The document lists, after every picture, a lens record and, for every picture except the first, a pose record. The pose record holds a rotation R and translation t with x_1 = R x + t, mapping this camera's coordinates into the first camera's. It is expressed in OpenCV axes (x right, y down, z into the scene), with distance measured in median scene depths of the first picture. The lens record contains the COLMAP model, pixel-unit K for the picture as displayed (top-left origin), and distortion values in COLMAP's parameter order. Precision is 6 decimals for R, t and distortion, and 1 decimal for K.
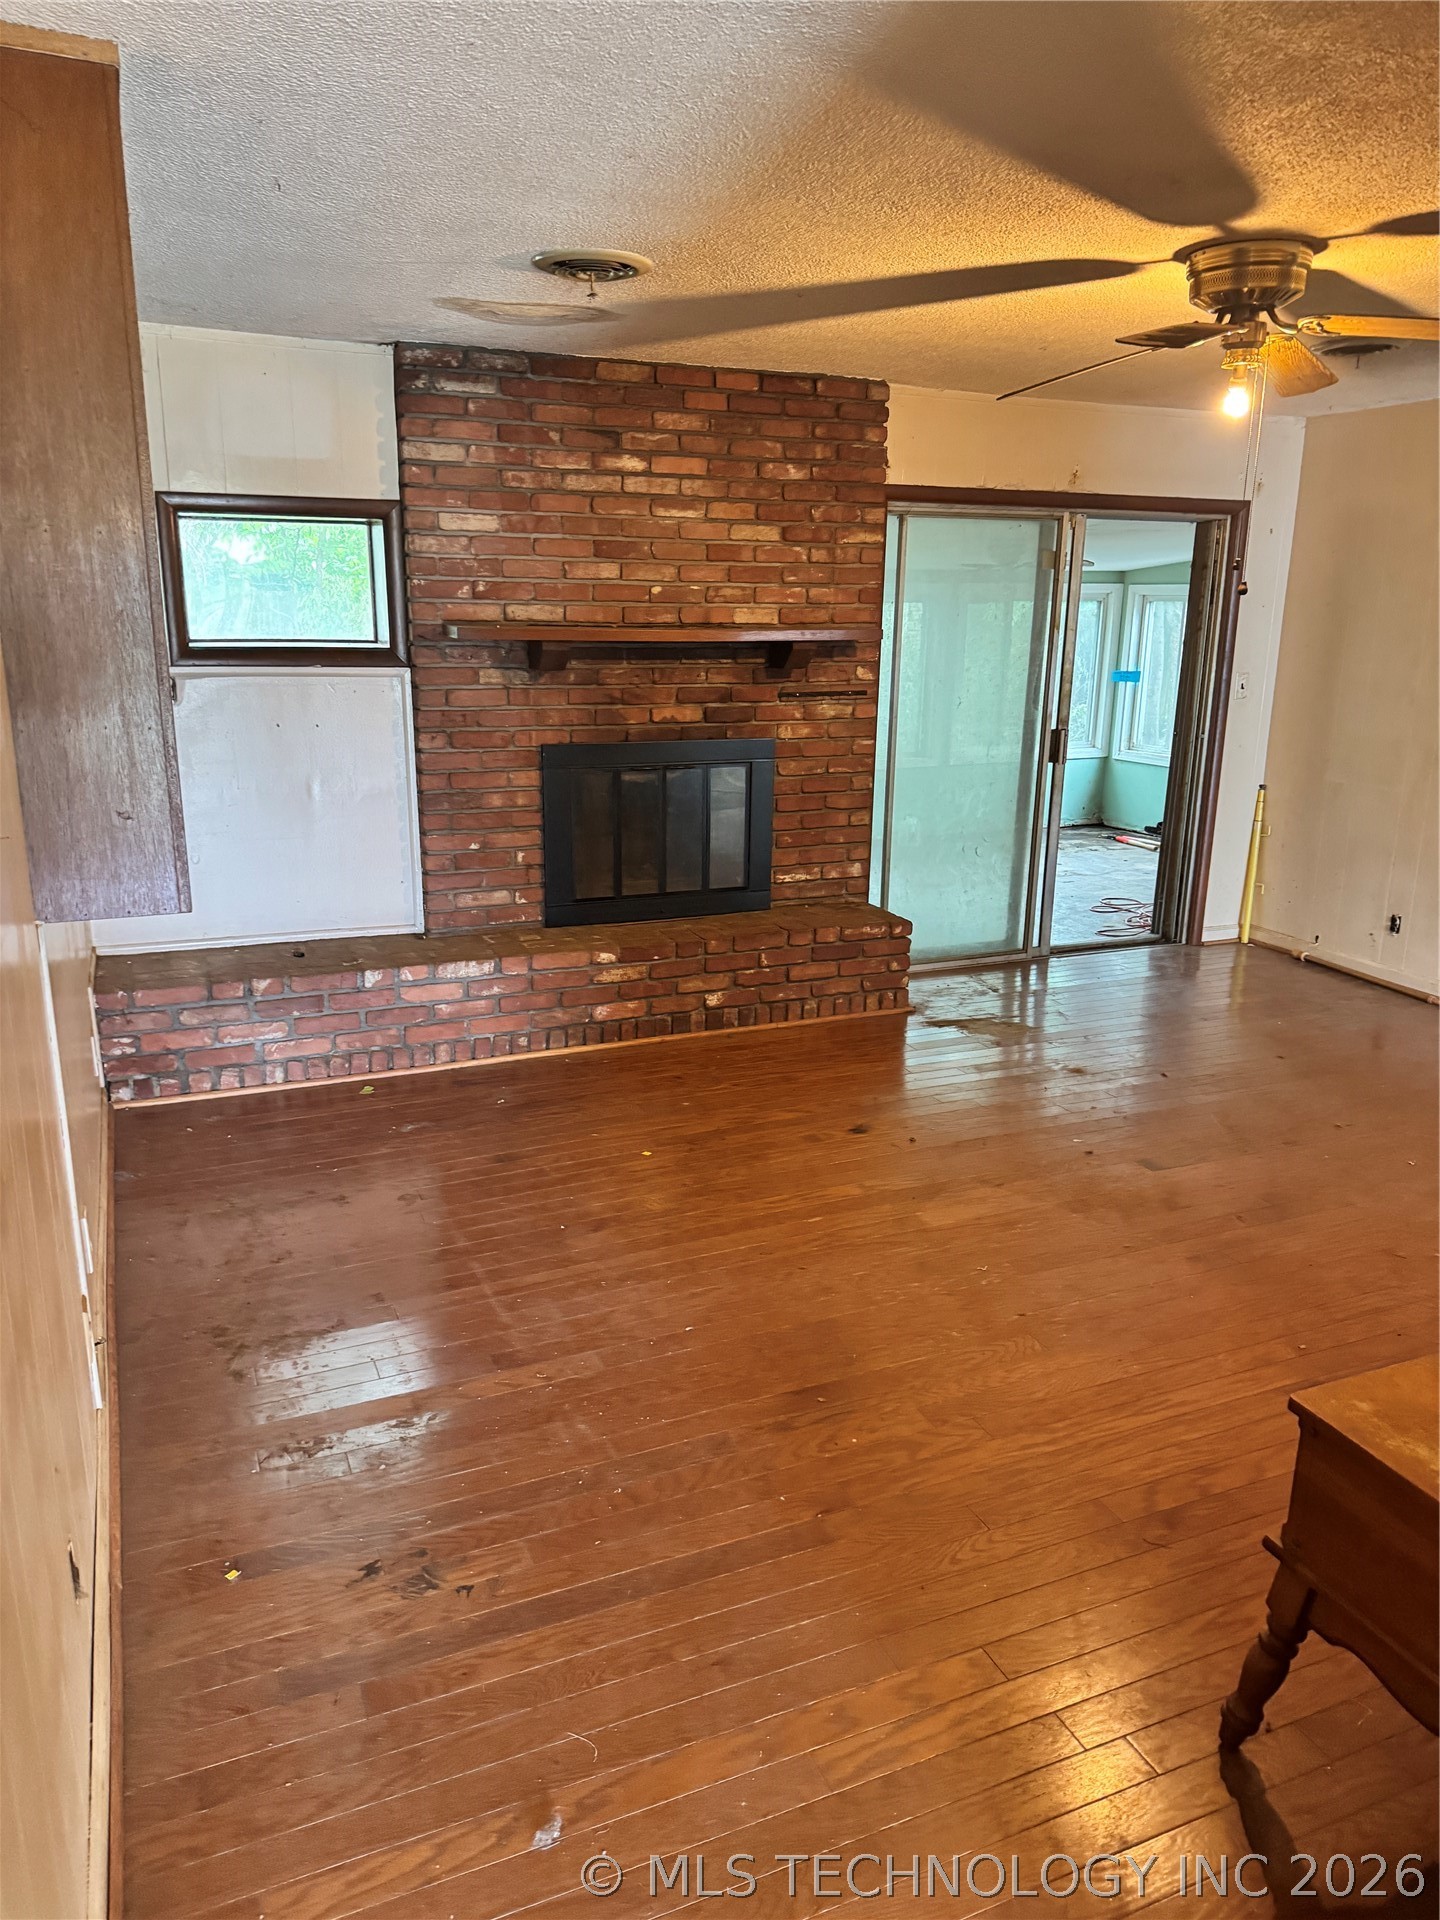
lens RADIAL K [[1347.7, 0, 724.9], [0, 1347.7, 964.5], [0, 0, 1]] dist [0.058835, -0.022898]
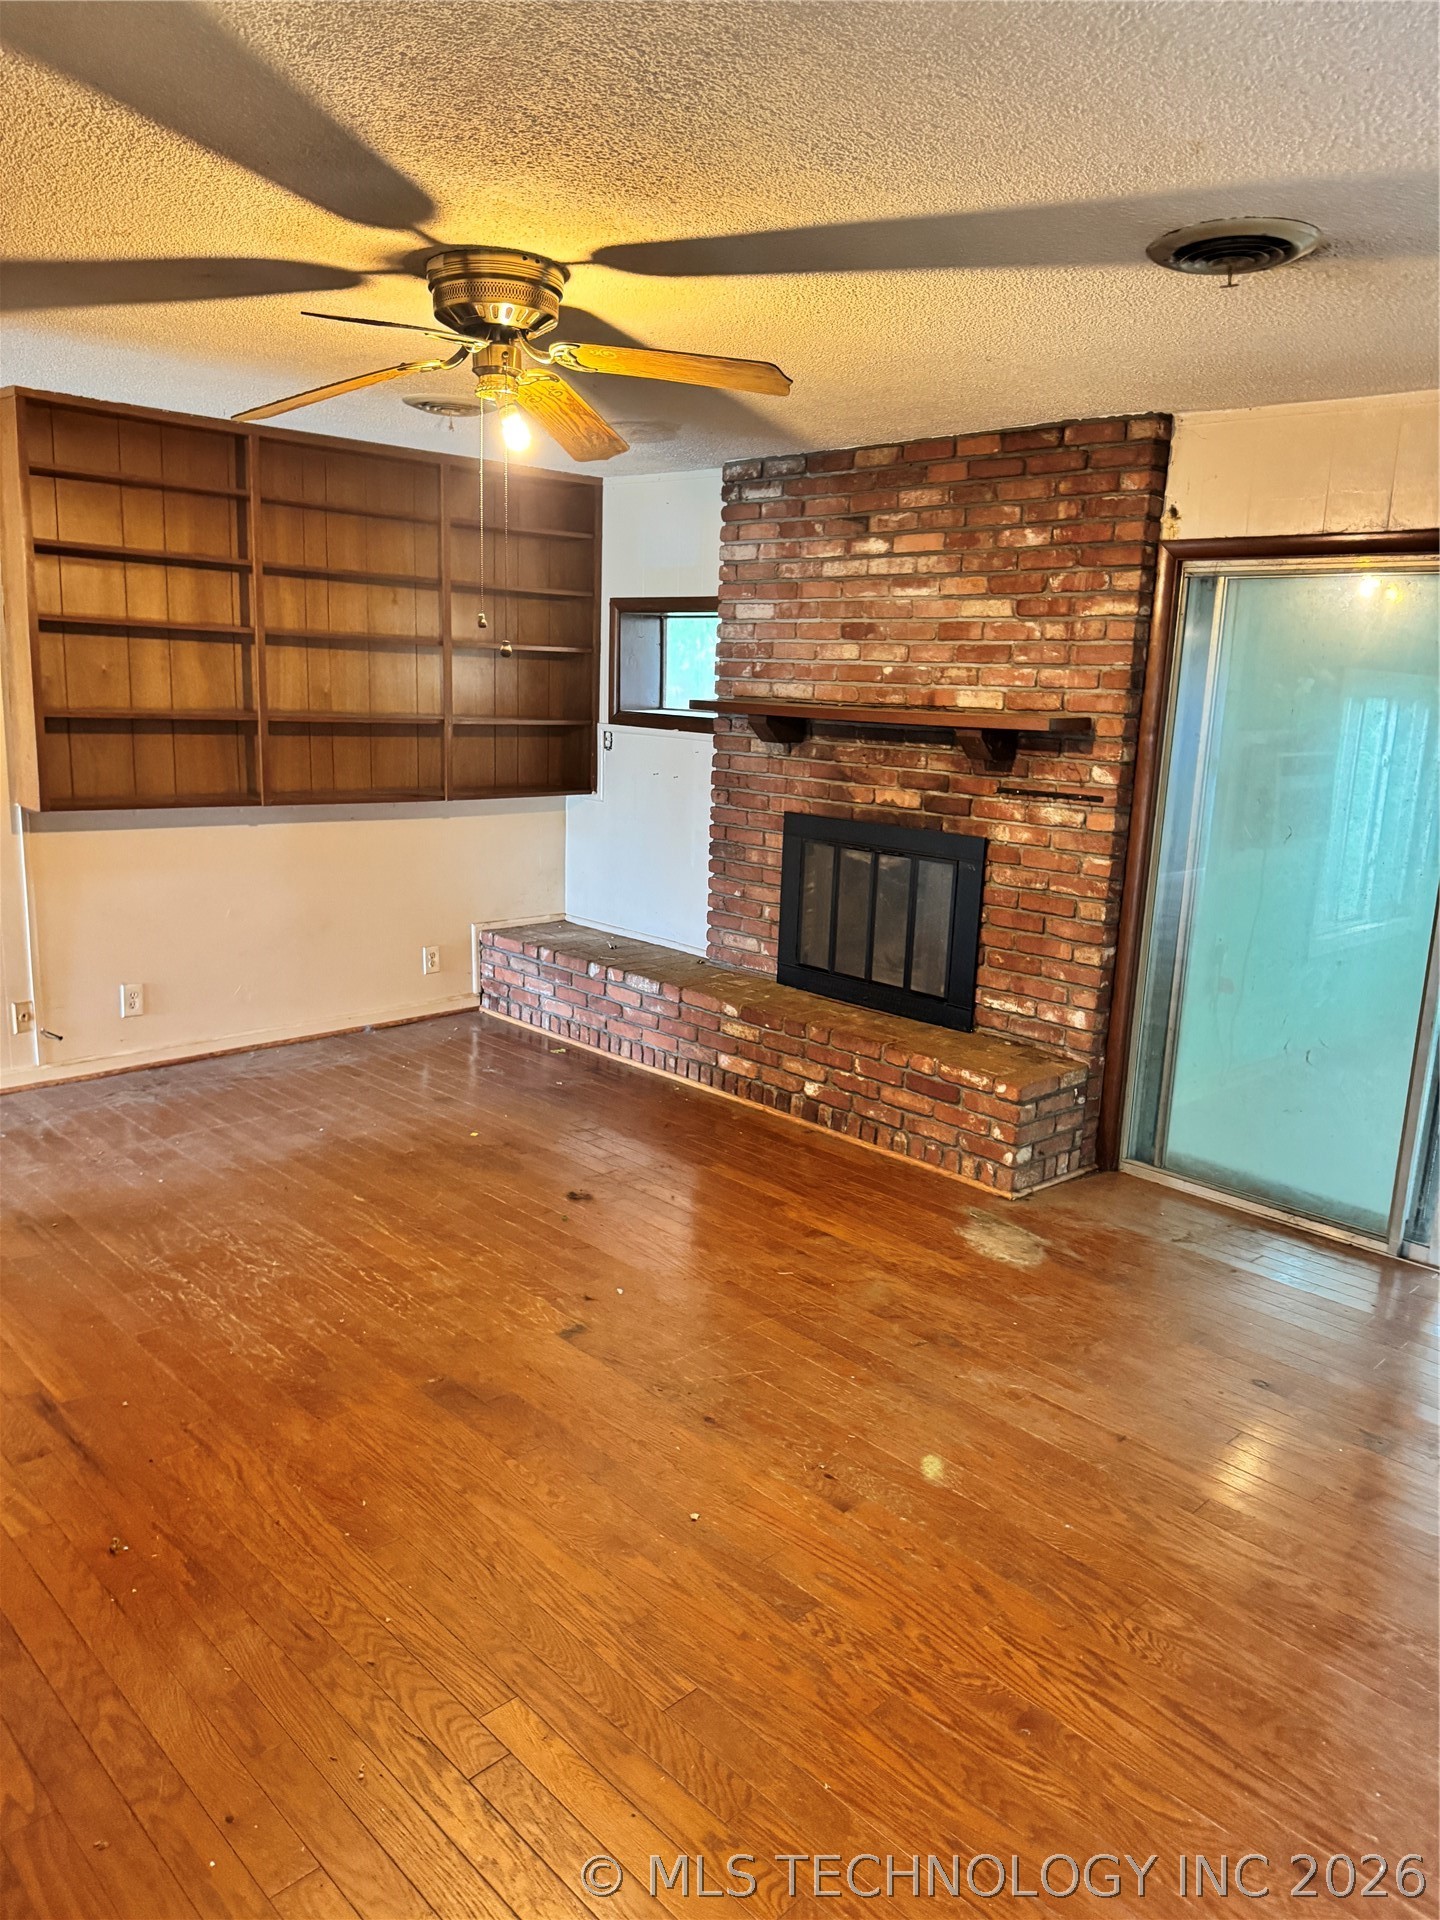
lens RADIAL K [[1347.7, 0, 721.2], [0, 1347.7, 953.8], [0, 0, 1]] dist [0.058835, -0.022898]
pose [[0.354859, 0.192798, -0.914824, 0.840168], [-0.272848, 0.957265, 0.095905, -0.142455], [0.894220, 0.215575, 0.392299, 0.557631]]
